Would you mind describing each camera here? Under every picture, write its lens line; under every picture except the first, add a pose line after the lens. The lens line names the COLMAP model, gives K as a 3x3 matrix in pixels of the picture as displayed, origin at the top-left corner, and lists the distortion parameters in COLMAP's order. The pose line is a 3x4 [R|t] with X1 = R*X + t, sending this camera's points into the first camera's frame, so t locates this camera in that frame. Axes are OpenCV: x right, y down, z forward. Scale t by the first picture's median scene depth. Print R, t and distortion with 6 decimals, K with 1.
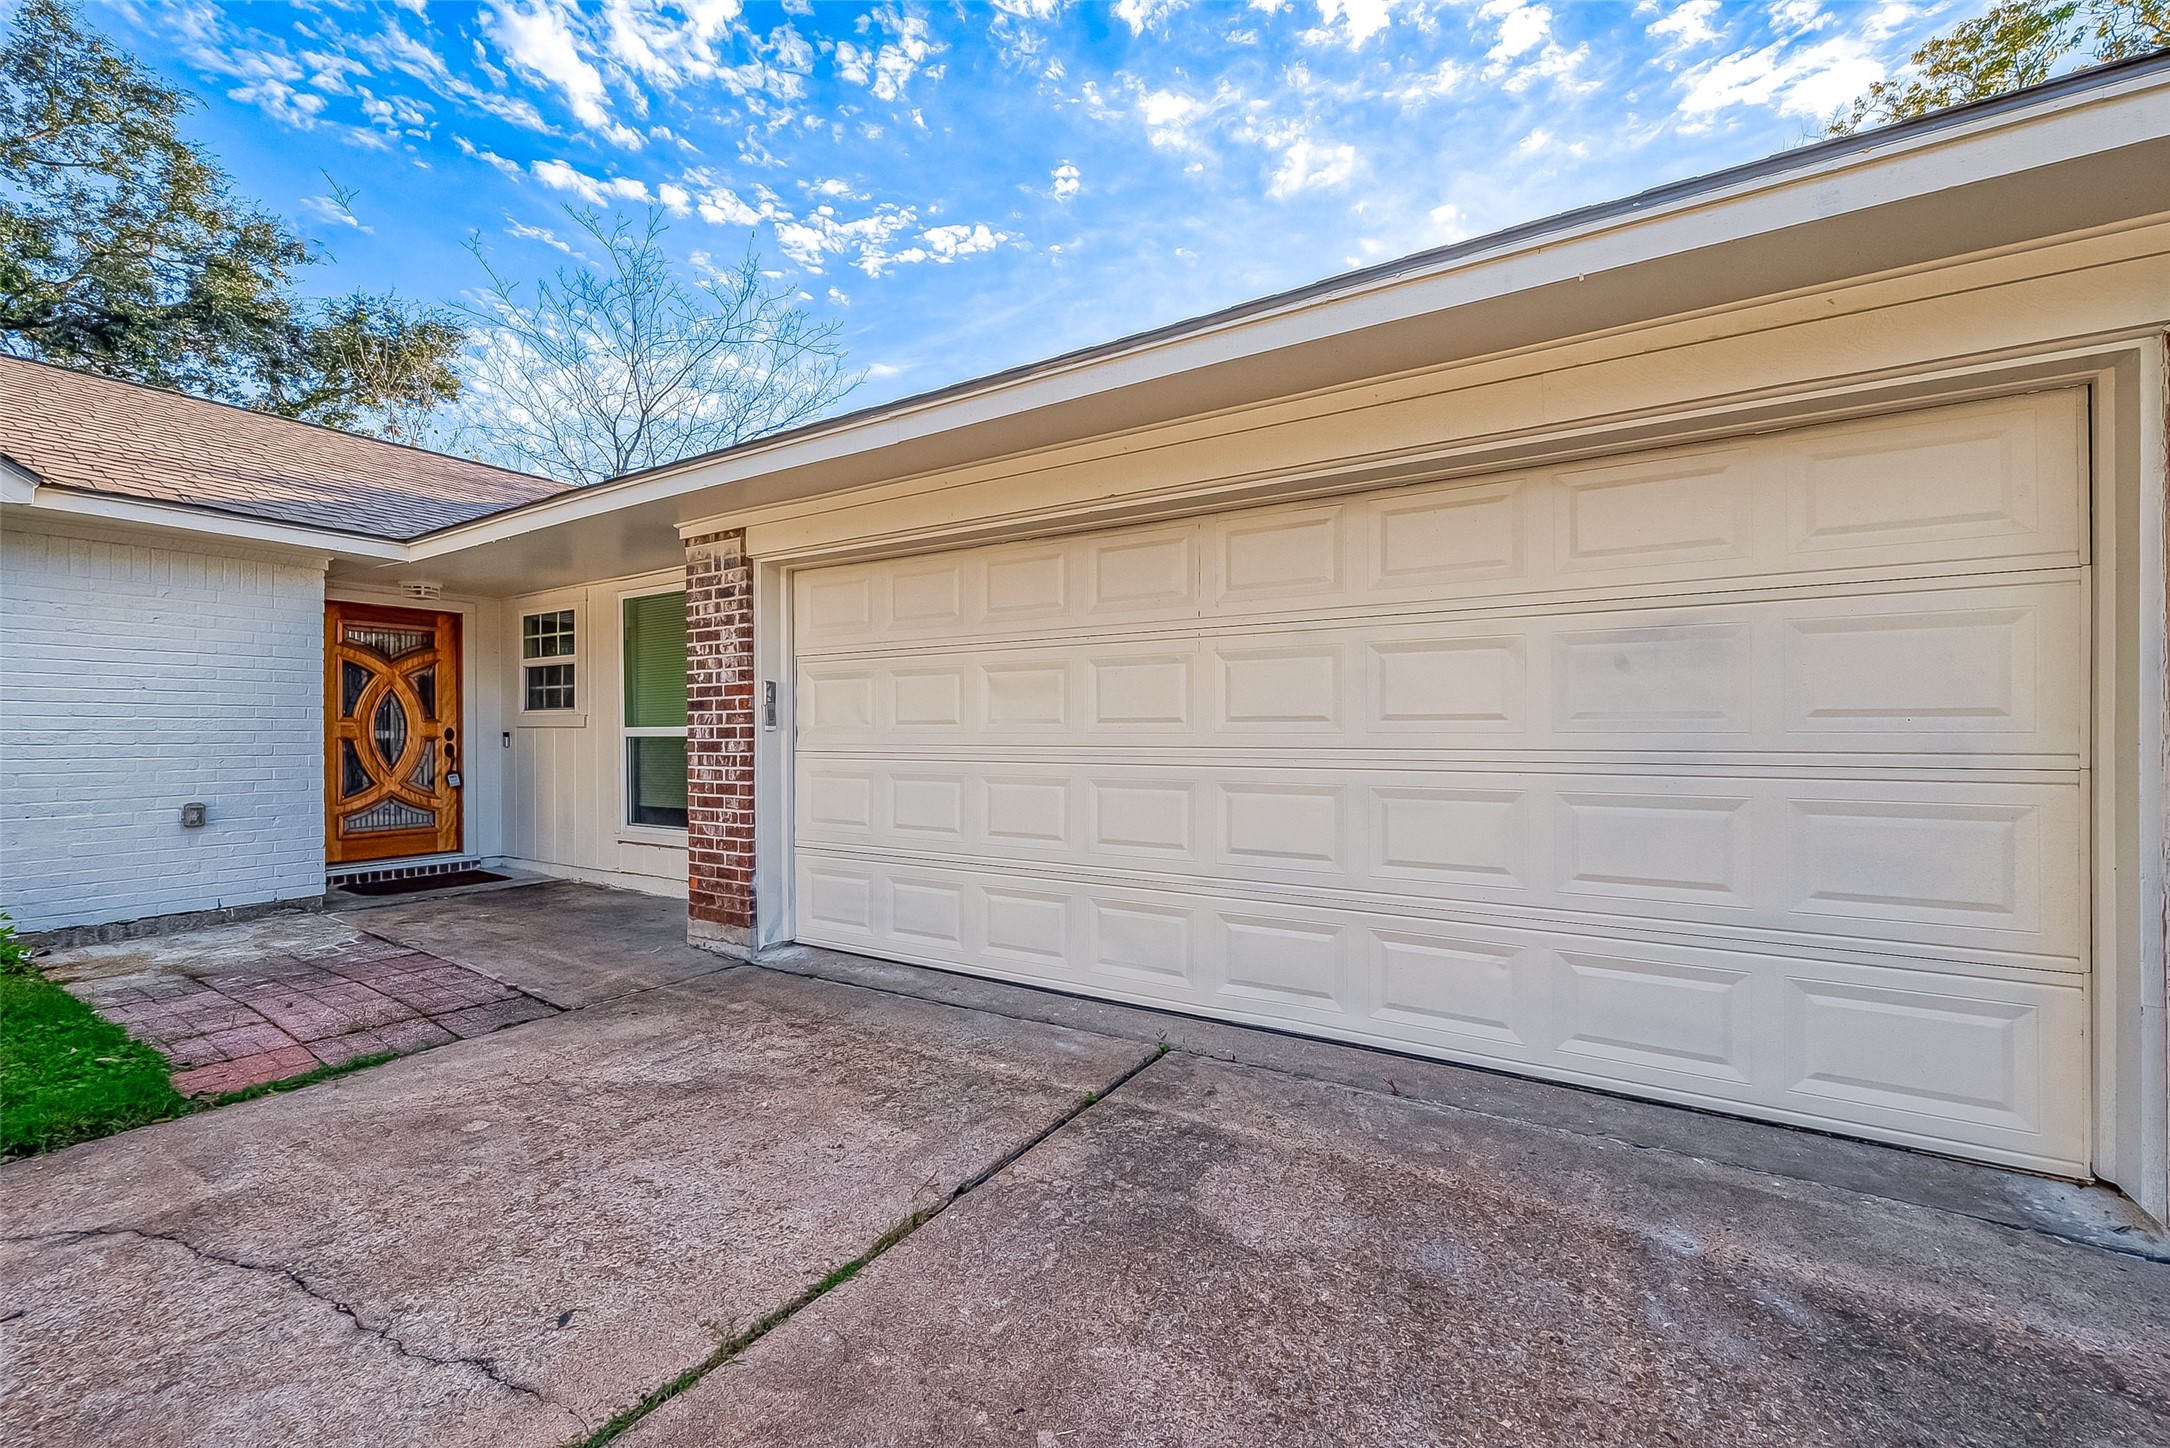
lens RADIAL K [[815.1, 0, 1103.2], [0, 815.1, 728.4], [0, 0, 1]] dist [-0.000175, -0.000132]
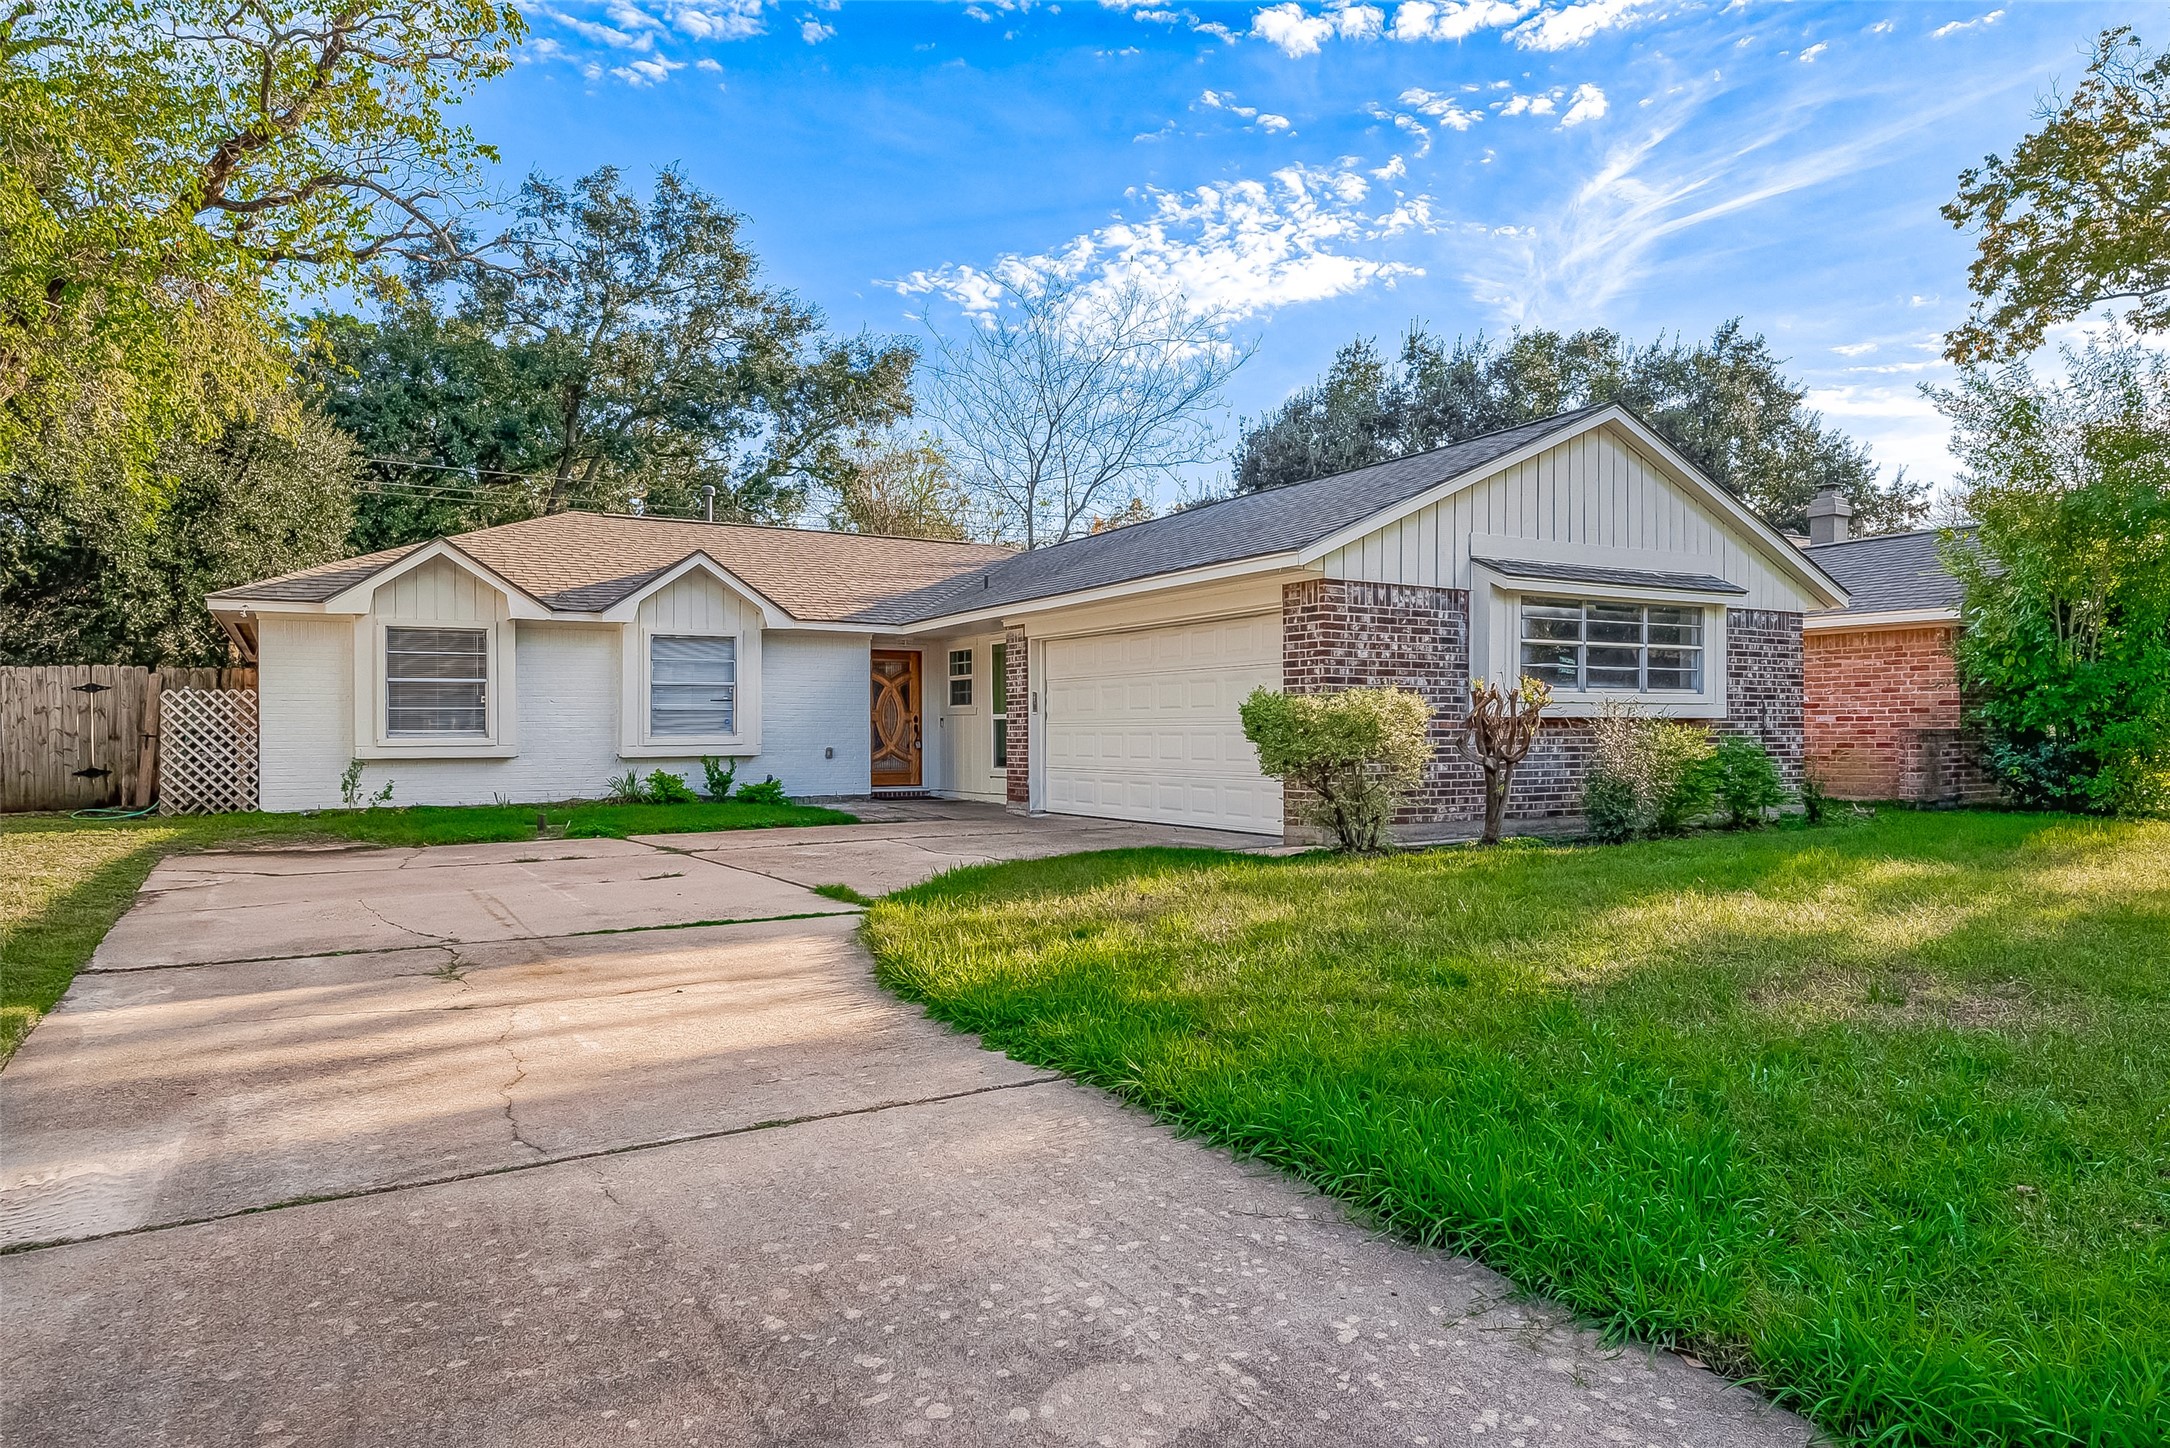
lens RADIAL K [[1299.6, 0, 1084.6], [0, 1299.6, 726.0], [0, 0, 1]] dist [0.000392, 0.000009]
pose [[0.861375, 0.000067, -0.507970, 0.995206], [-0.000266, 1.000000, -0.000319, 0.023852], [0.507970, 0.000410, 0.861375, -1.307739]]
